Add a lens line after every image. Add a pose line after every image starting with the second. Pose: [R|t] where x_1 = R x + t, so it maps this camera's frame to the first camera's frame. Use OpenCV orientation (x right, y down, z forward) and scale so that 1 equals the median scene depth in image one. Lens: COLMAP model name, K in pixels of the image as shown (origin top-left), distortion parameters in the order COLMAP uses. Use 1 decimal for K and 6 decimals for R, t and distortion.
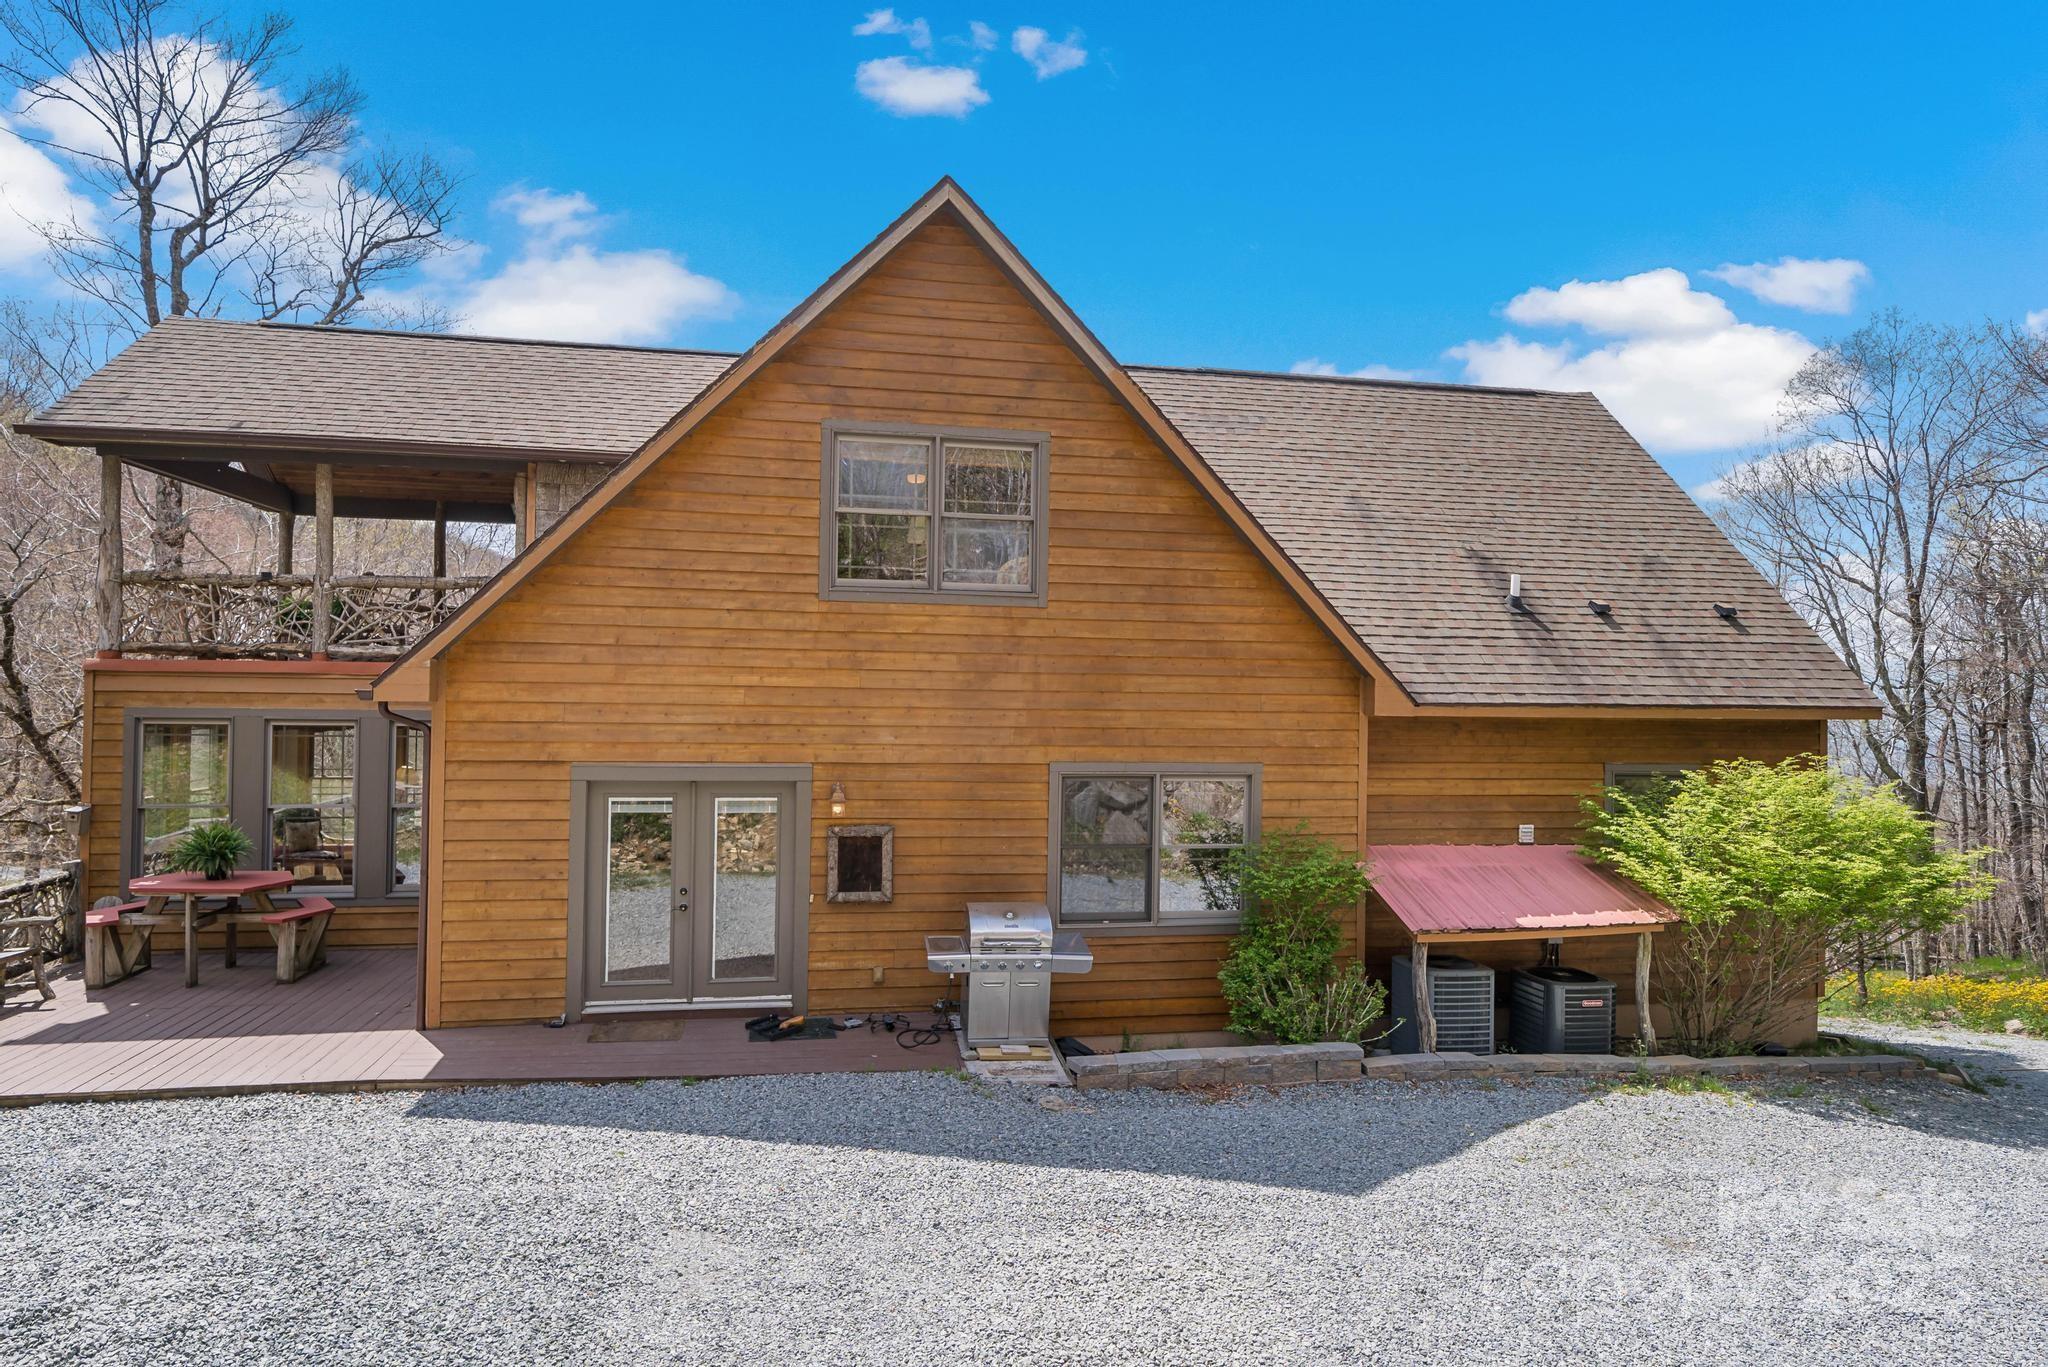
lens RADIAL K [[1092.4, 0, 995.5], [0, 1092.4, 716.7], [0, 0, 1]] dist [-0.000013, -0.000396]
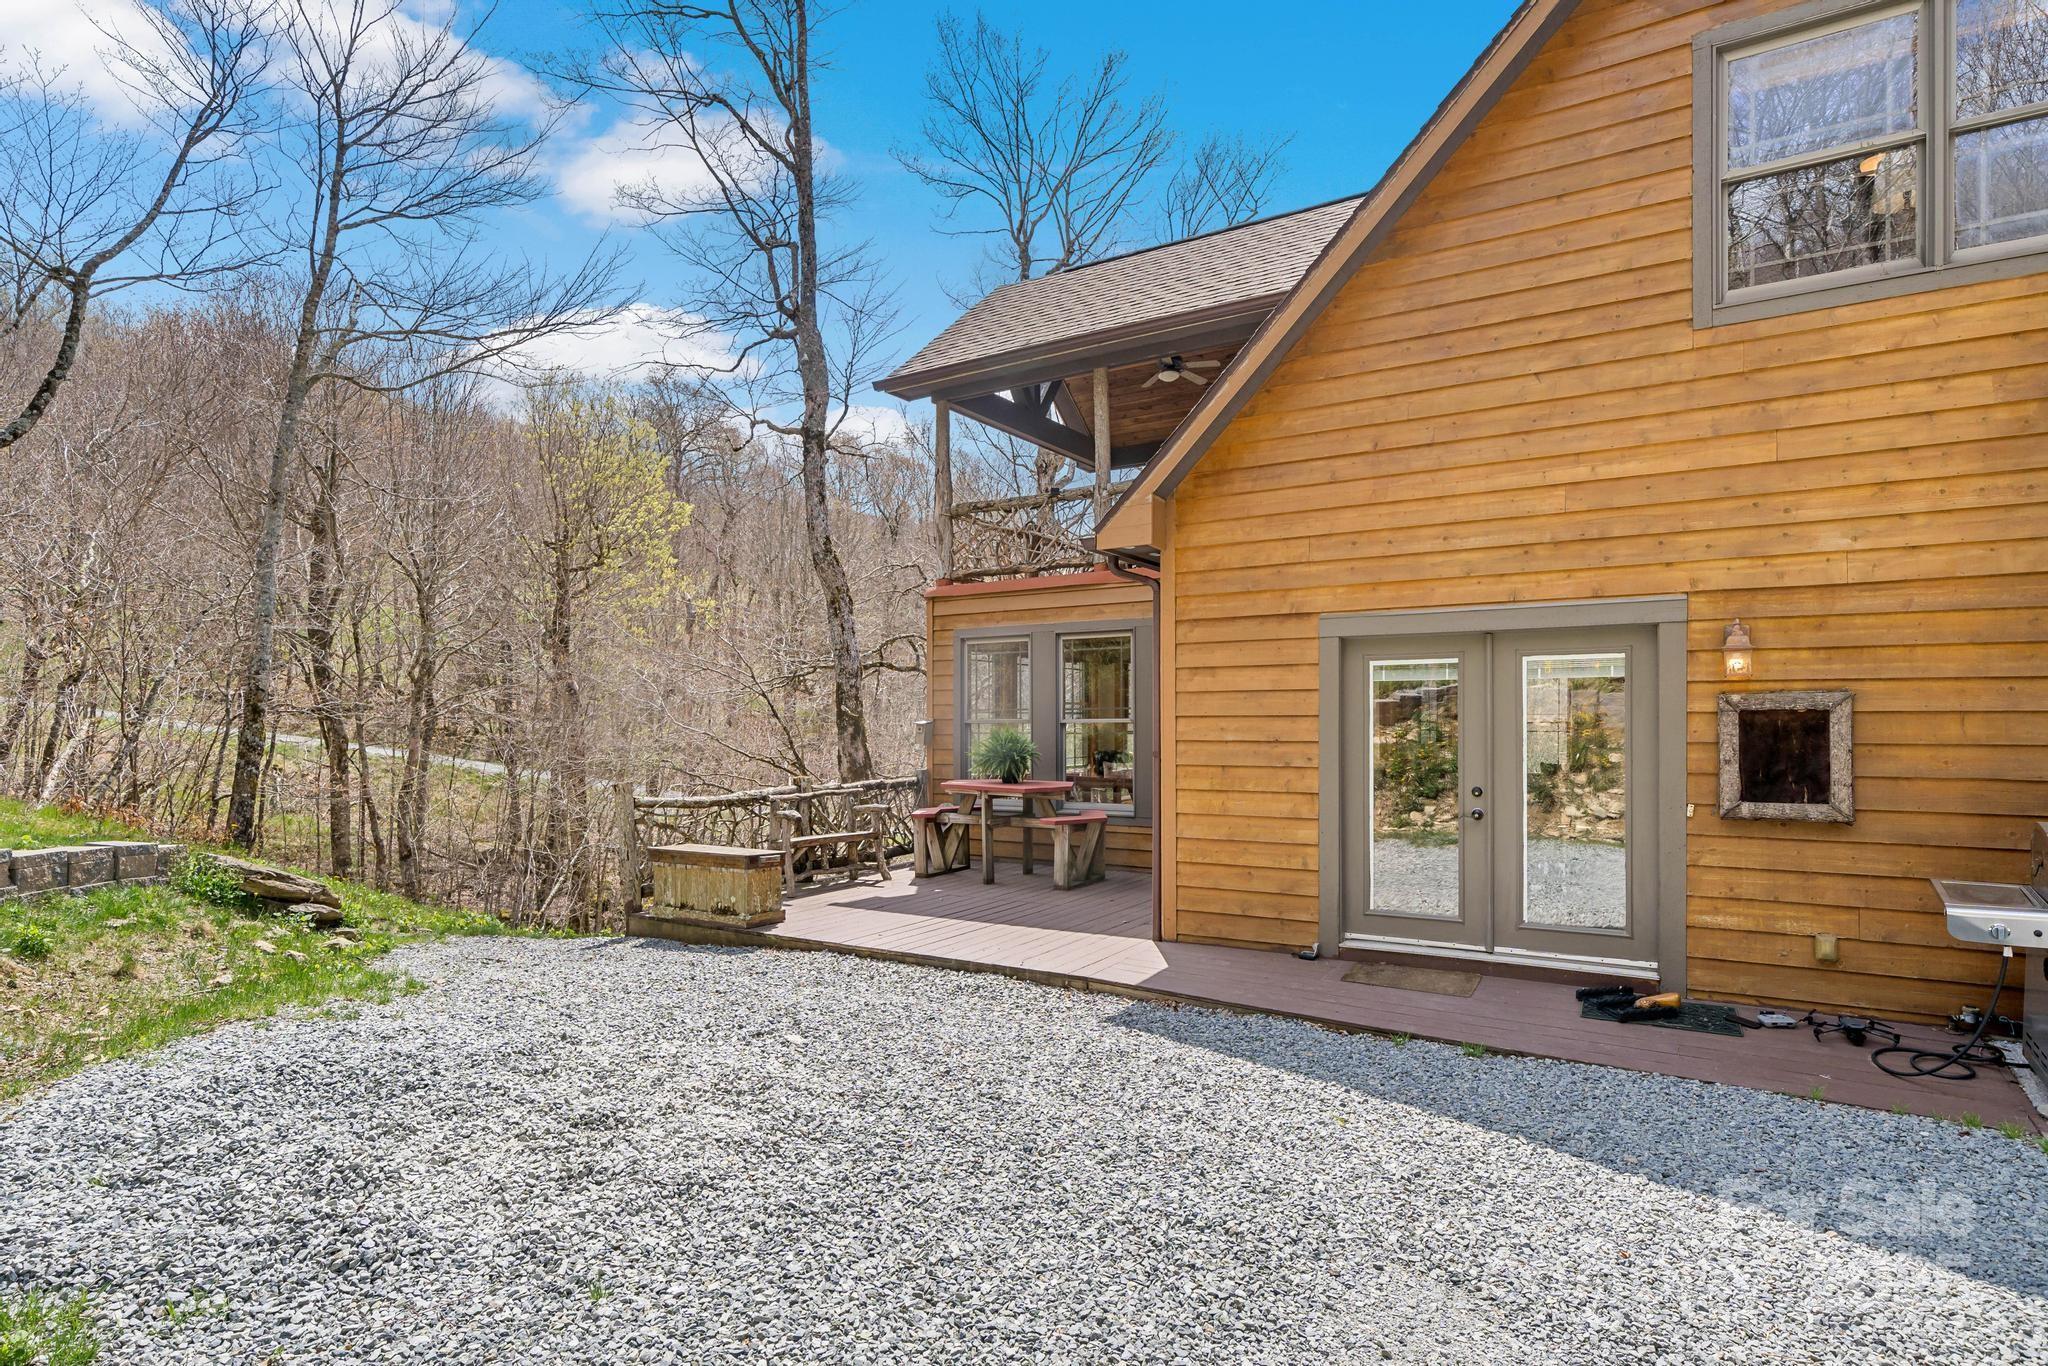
lens RADIAL K [[1092.4, 0, 995.5], [0, 1092.4, 716.2], [0, 0, 1]] dist [-0.000013, -0.000396]
pose [[0.739790, -0.019563, -0.672553, -0.042219], [0.010886, 0.999794, -0.017107, 0.122349], [0.672749, 0.005335, 0.739851, 0.277442]]
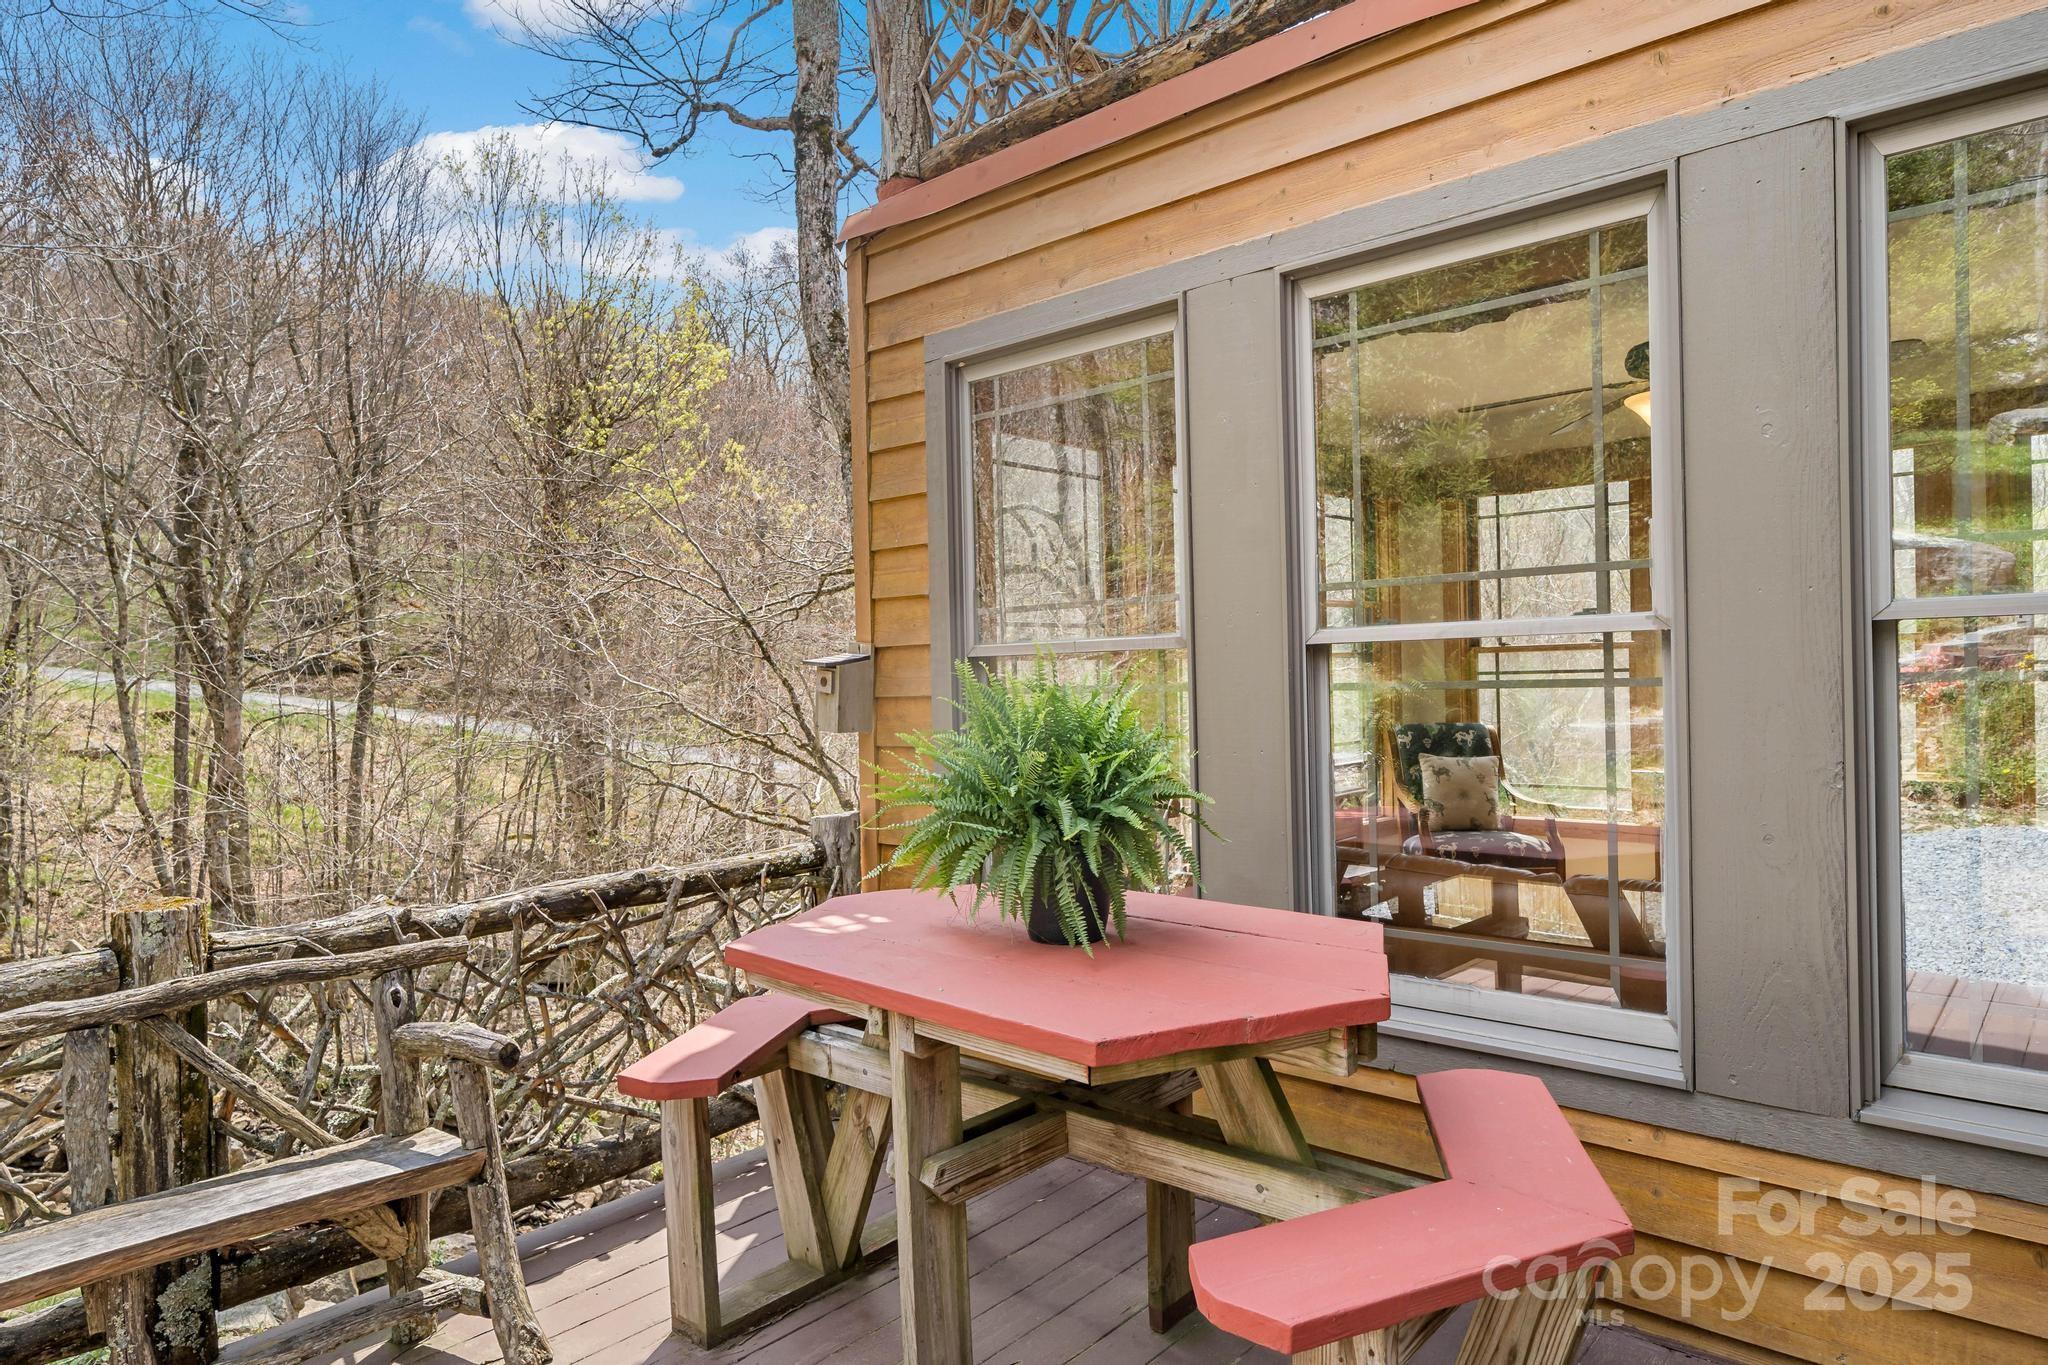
lens RADIAL K [[1212.0, 0, 1024.0], [0, 1212.0, 682.5], [0, 0, 1]] dist [-0.001421, -0.000236]
pose [[0.620219, -0.022132, -0.784117, -0.635857], [0.029297, 0.999558, -0.005040, 0.119247], [0.783882, -0.019846, 0.620593, 1.008361]]
